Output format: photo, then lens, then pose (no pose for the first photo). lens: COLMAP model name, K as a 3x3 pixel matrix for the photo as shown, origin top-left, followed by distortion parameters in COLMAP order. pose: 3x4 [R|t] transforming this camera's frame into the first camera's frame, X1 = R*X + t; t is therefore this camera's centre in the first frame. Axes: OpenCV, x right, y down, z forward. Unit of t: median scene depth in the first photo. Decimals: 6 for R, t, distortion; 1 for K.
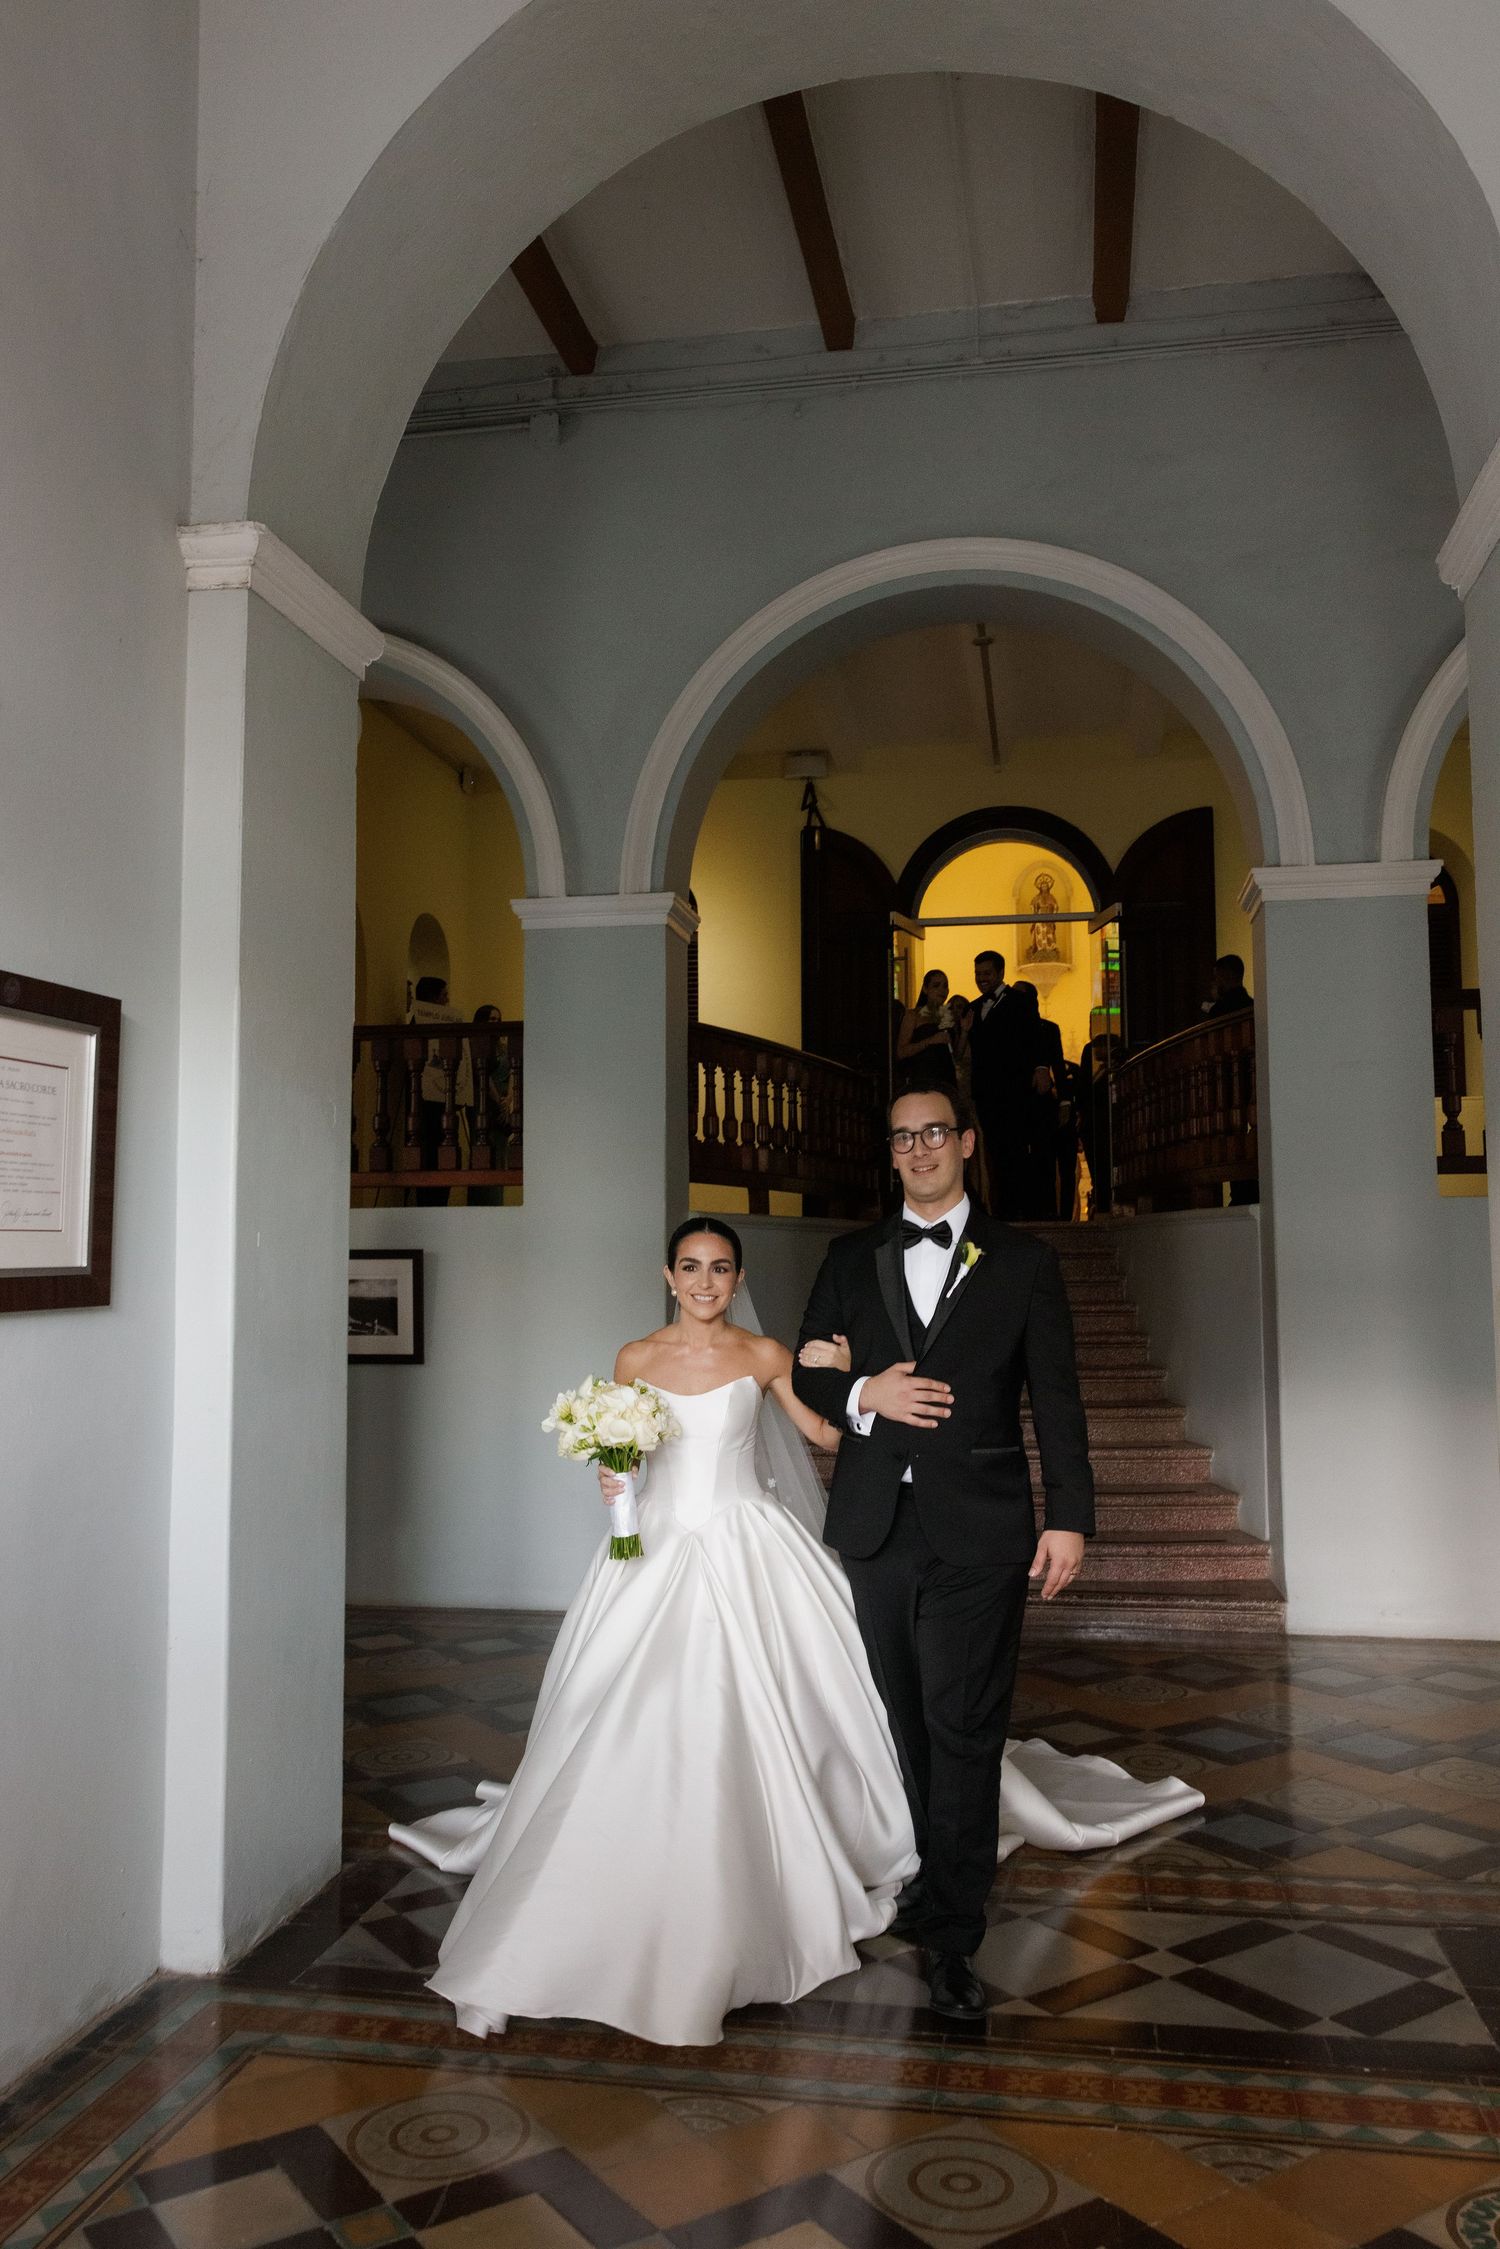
lens RADIAL K [[1798.6, 0, 750.0], [0, 1798.6, 1124.5], [0, 0, 1]] dist [-0.004459, 0.012996]
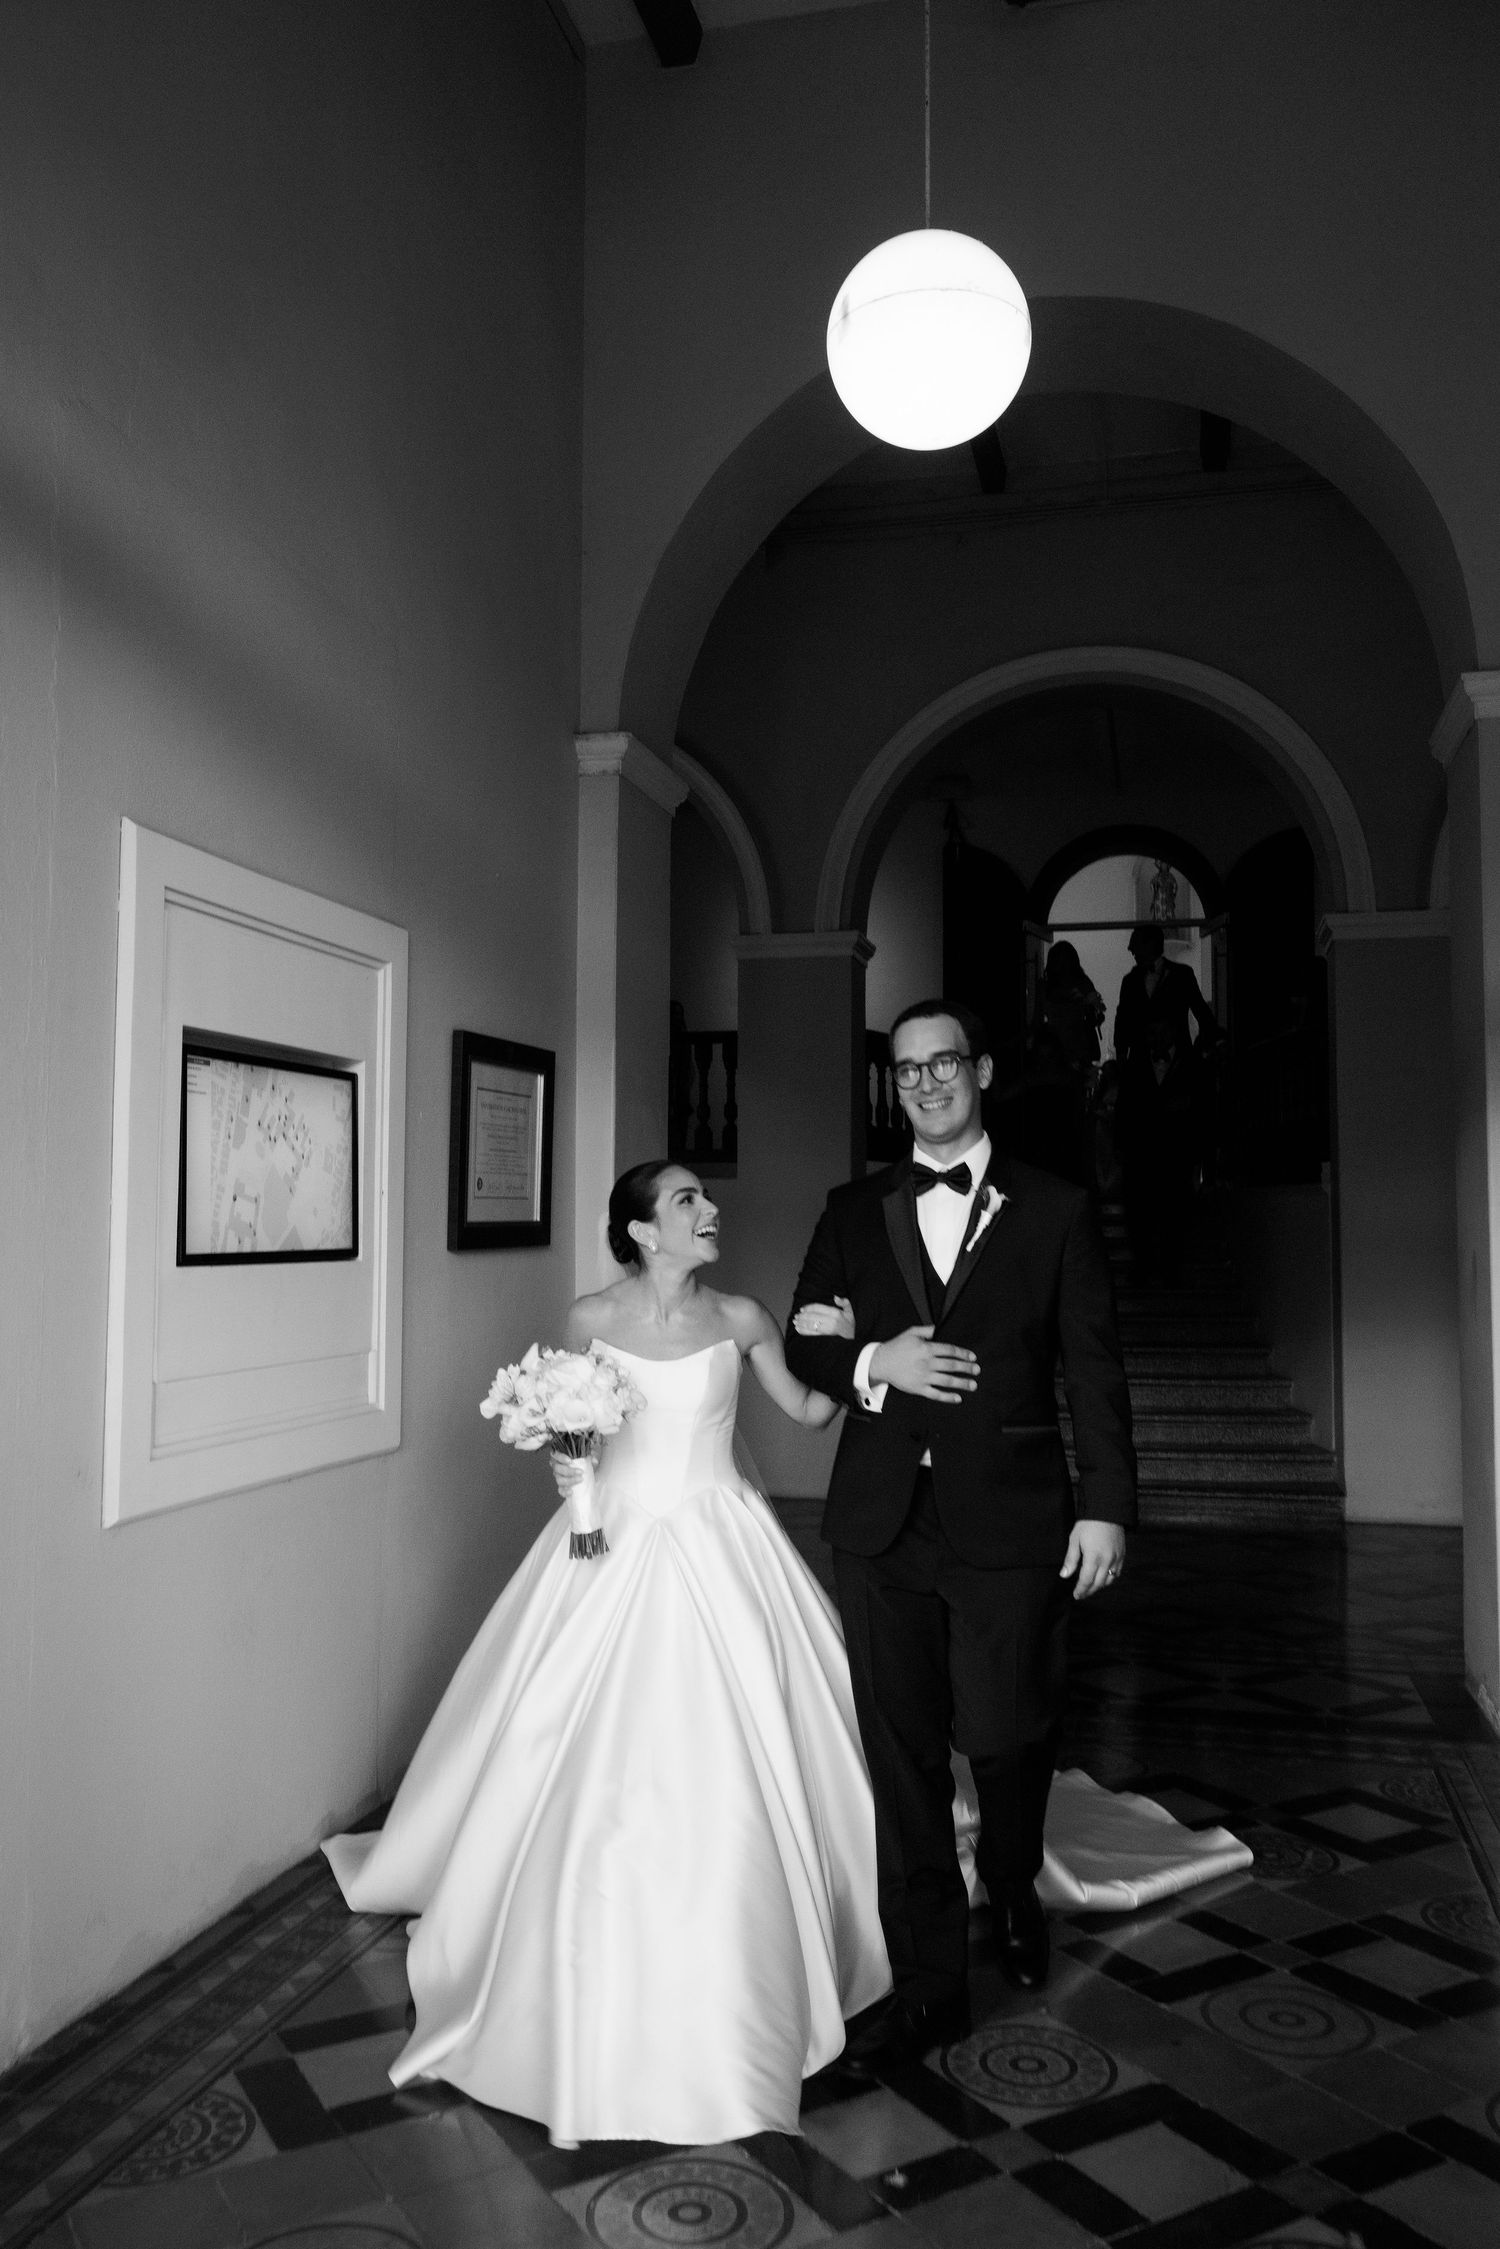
lens RADIAL K [[1798.6, 0, 750.0], [0, 1798.6, 1124.5], [0, 0, 1]] dist [-0.004459, 0.012996]
pose [[0.997948, 0.004802, -0.063845, -0.038230], [-0.003594, 0.999813, 0.019024, -0.017688], [0.063925, -0.018755, 0.997778, -0.270187]]
